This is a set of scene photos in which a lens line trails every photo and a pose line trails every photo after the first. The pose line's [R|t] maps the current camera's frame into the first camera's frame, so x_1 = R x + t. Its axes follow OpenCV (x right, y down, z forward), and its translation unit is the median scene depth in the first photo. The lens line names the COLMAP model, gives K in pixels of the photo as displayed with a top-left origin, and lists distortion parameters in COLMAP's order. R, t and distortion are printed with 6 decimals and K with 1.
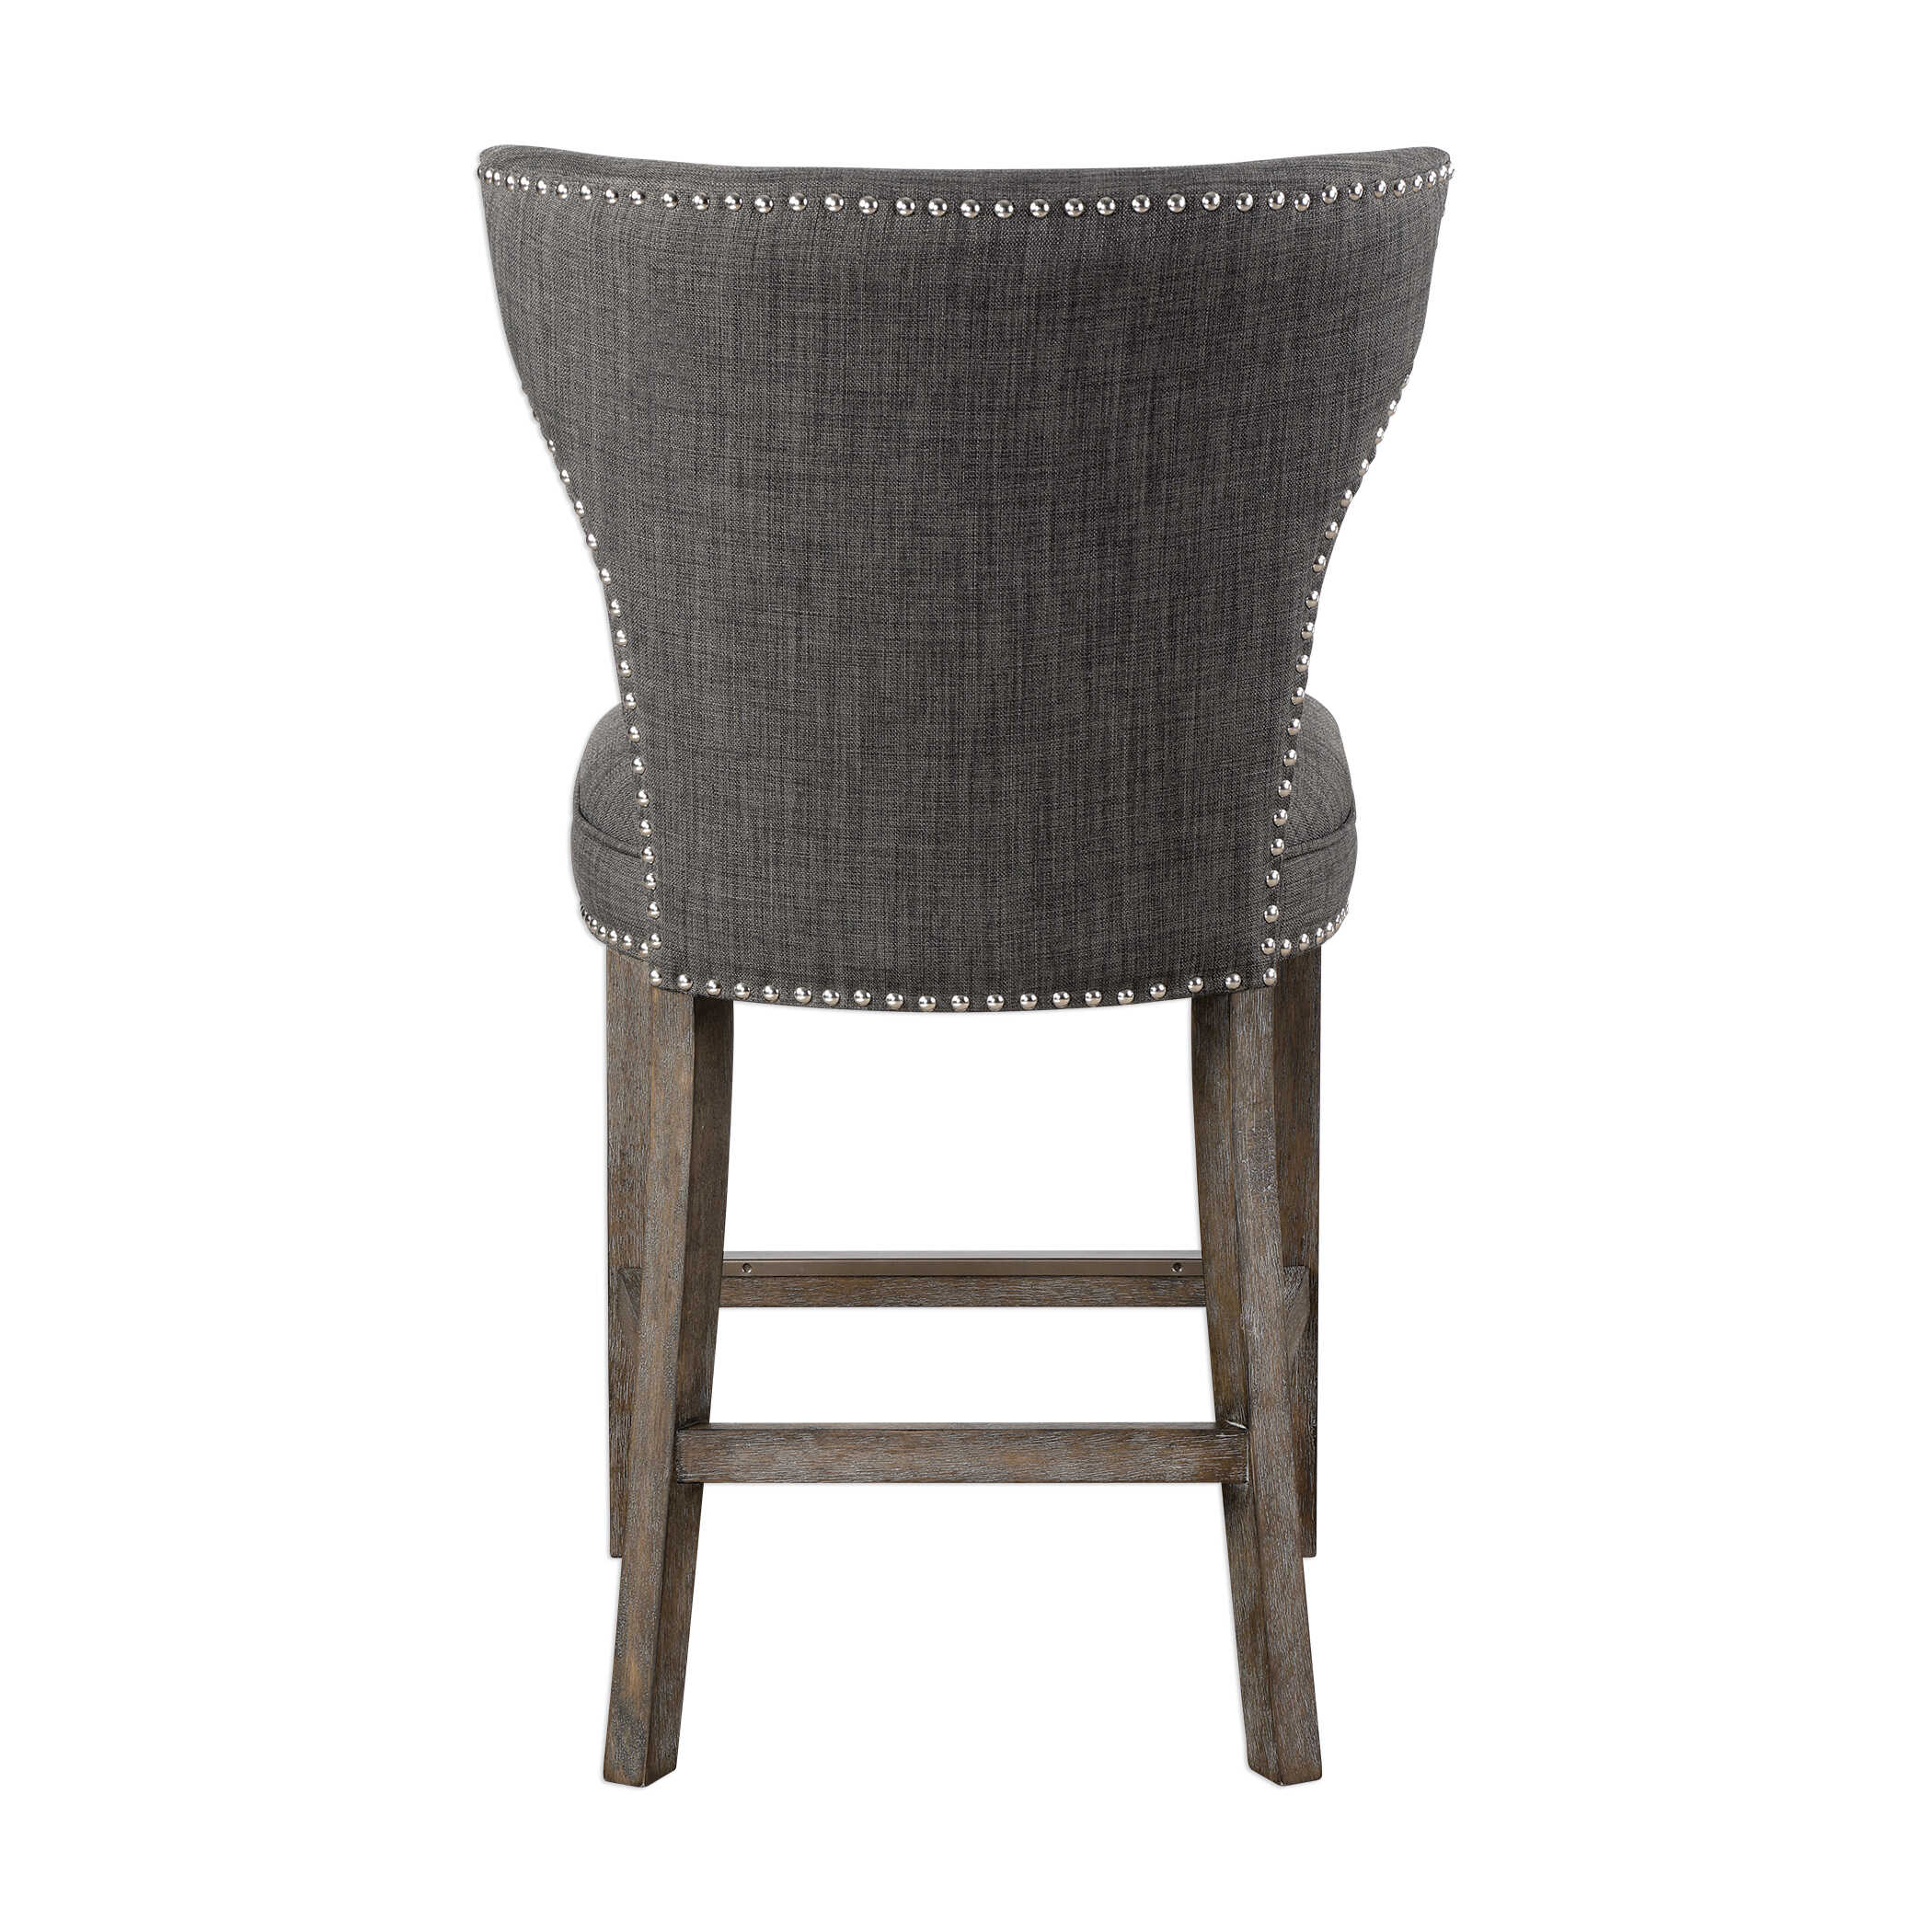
lens RADIAL K [[6829.2, 0, 967.5], [0, 6829.2, 968.2], [0, 0, 1]] dist [1.057109, 0.000000]
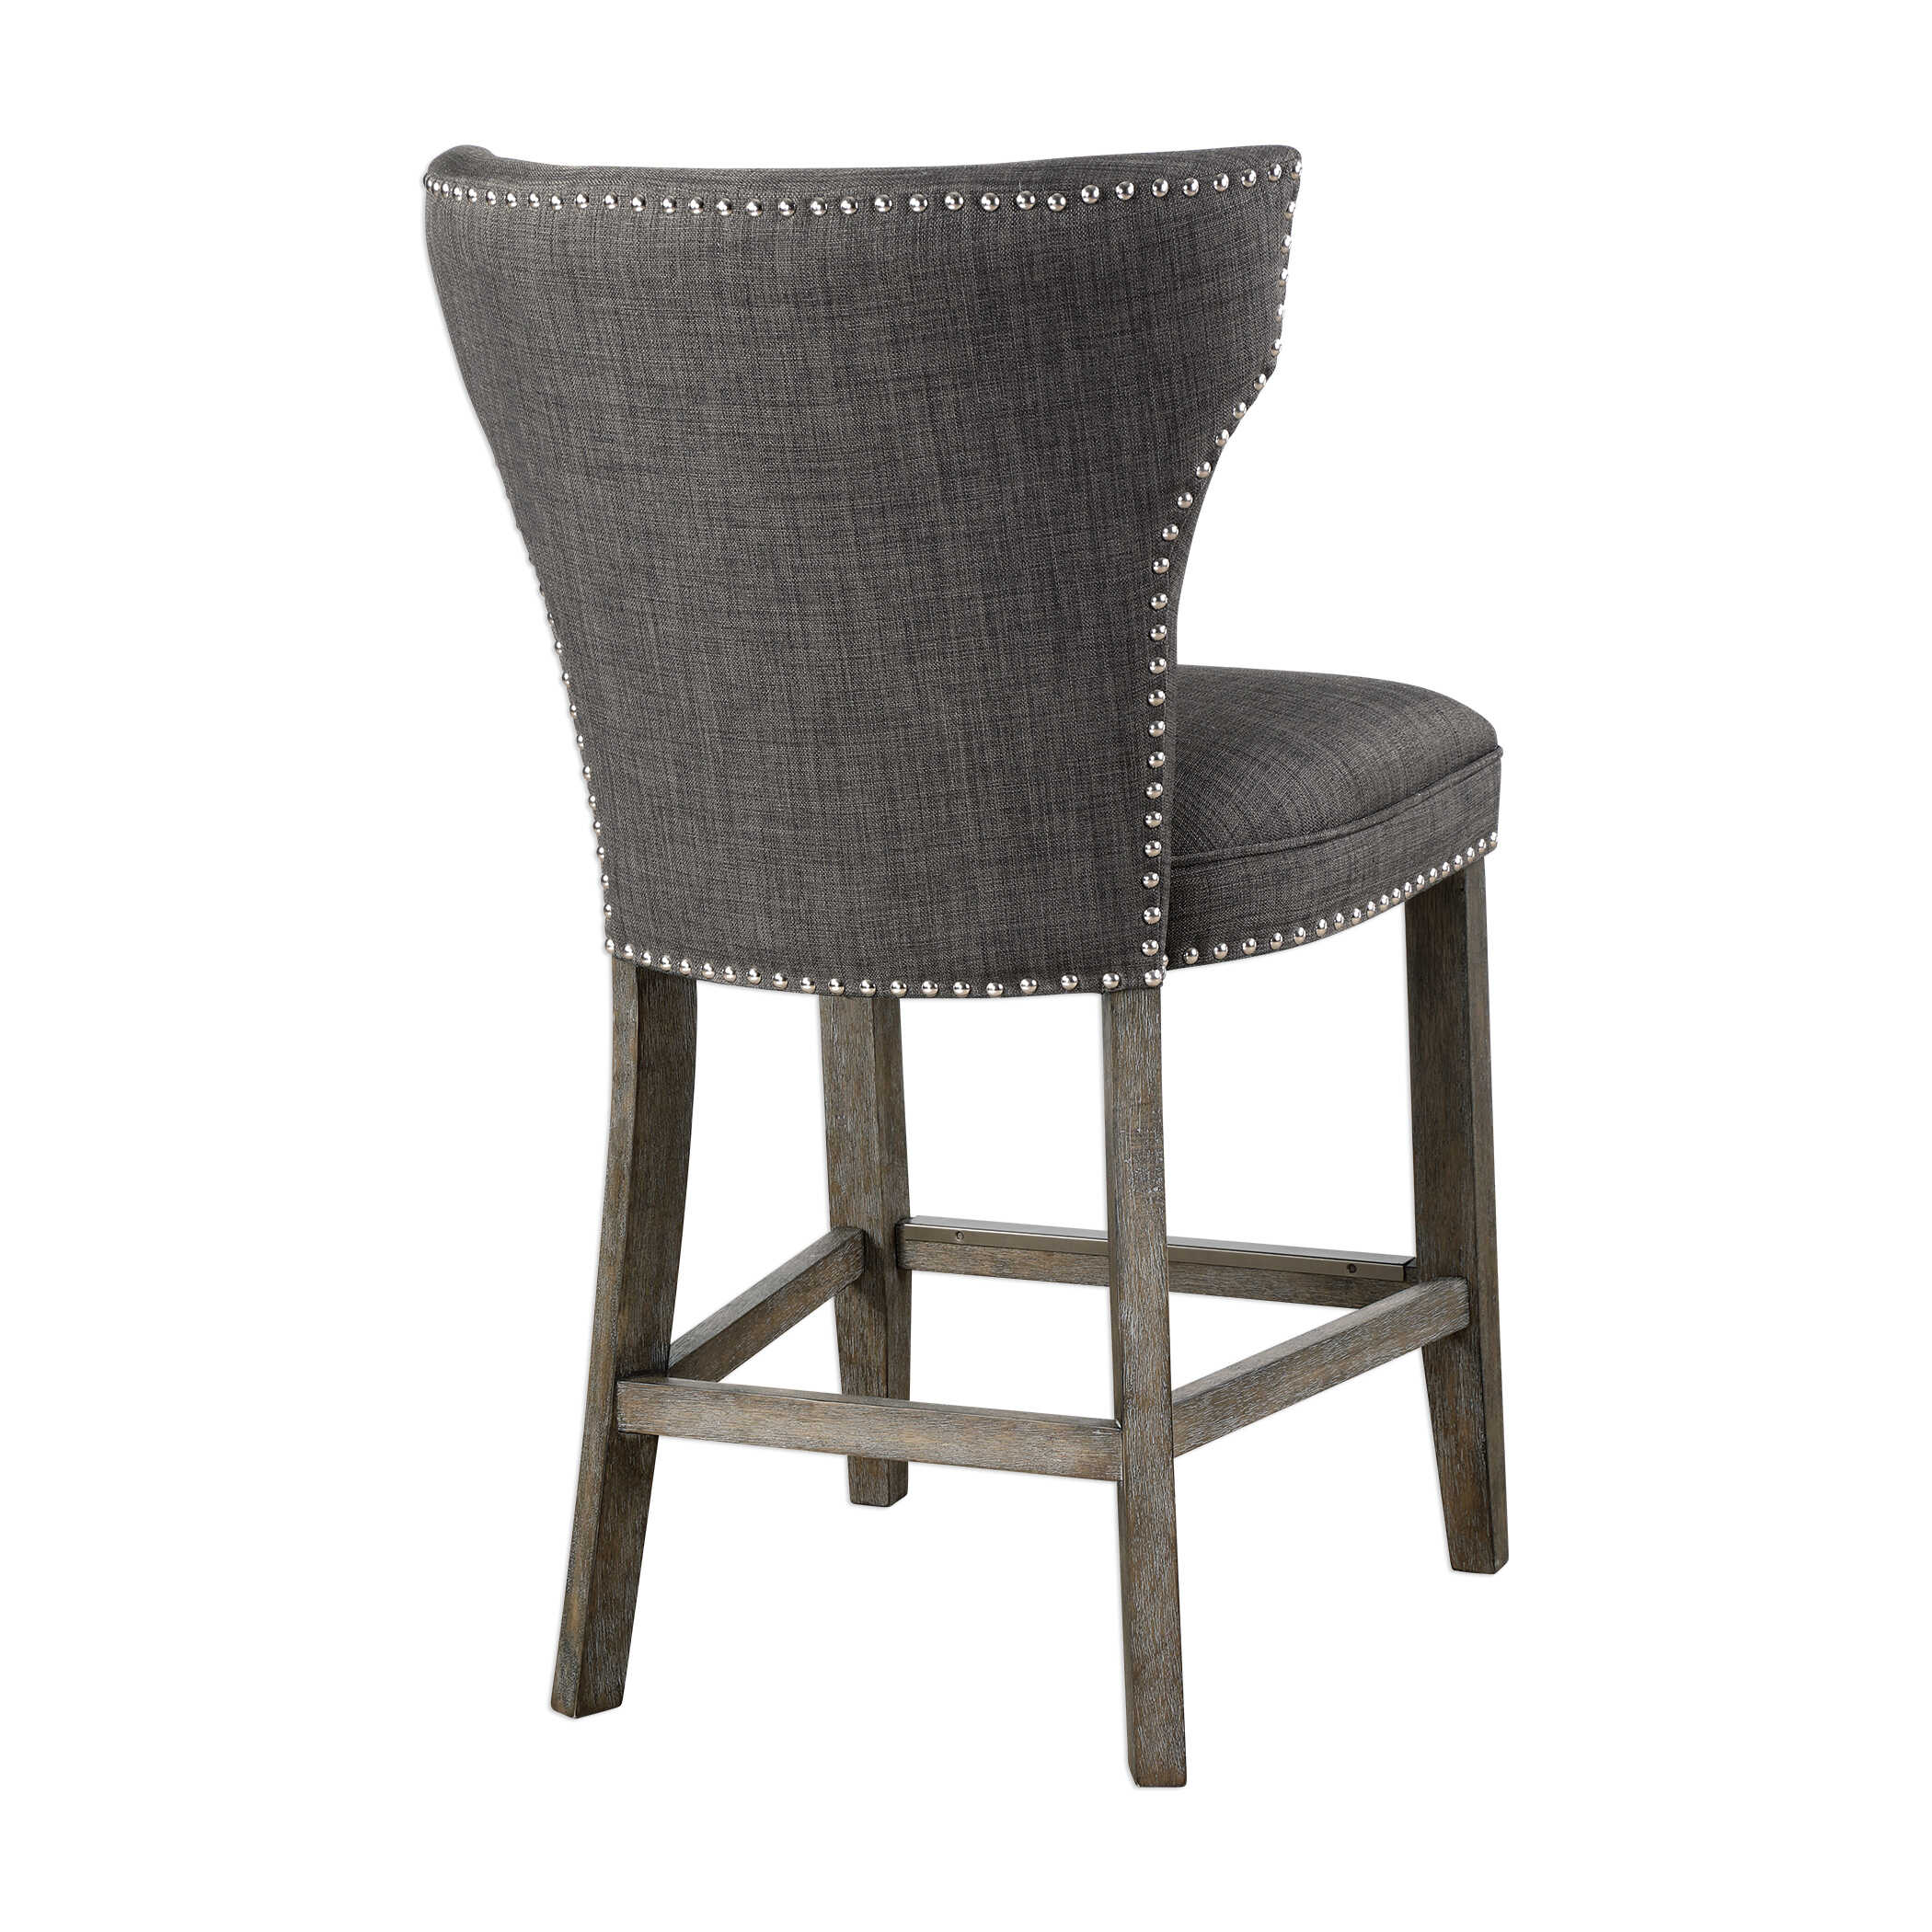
lens RADIAL K [[6353.7, 0, 969.3], [0, 6353.7, 959.8], [0, 0, 1]] dist [0.986531, 0.000000]
pose [[0.875778, 0.053346, -0.479758, 0.476537], [-0.050112, 0.998552, 0.019556, -0.018652], [0.480106, 0.006915, 0.877183, 0.177165]]
